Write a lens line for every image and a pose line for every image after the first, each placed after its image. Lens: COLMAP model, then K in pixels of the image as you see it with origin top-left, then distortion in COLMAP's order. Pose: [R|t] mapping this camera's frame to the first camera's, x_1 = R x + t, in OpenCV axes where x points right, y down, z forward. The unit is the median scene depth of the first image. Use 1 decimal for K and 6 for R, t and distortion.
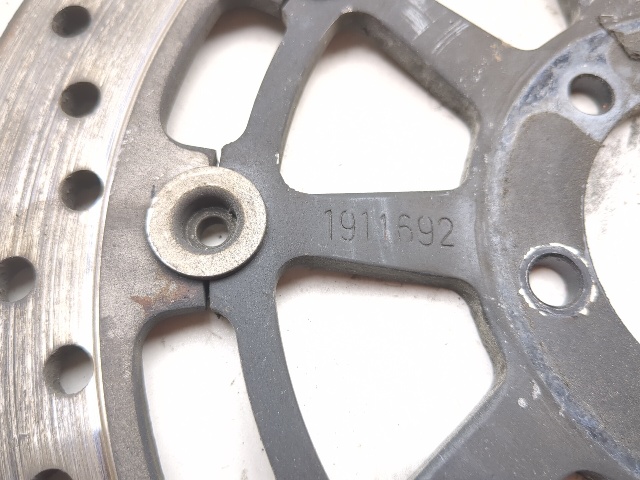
lens RADIAL K [[581.8, 0, 320.0], [0, 581.8, 240.0], [0, 0, 1]] dist [-0.001147, -0.002995]
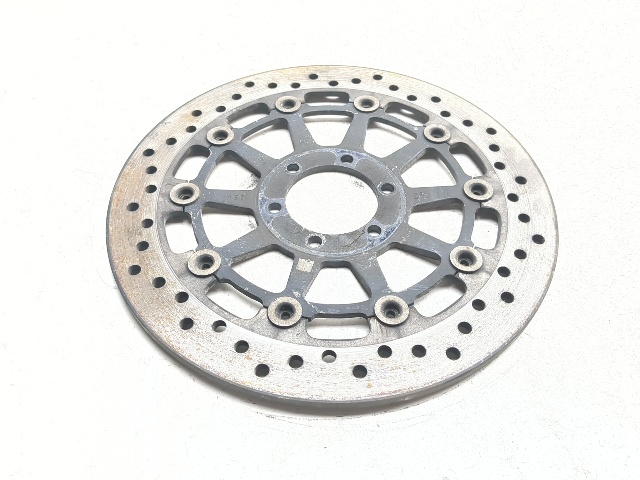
lens RADIAL K [[581.8, 0, 320.0], [0, 581.8, 240.0], [0, 0, 1]] dist [-0.001147, -0.002995]
pose [[0.998672, -0.012606, 0.049953, 0.500046], [0.028464, 0.943183, -0.331053, 1.525119], [-0.042941, 0.332036, 0.942289, -2.545802]]
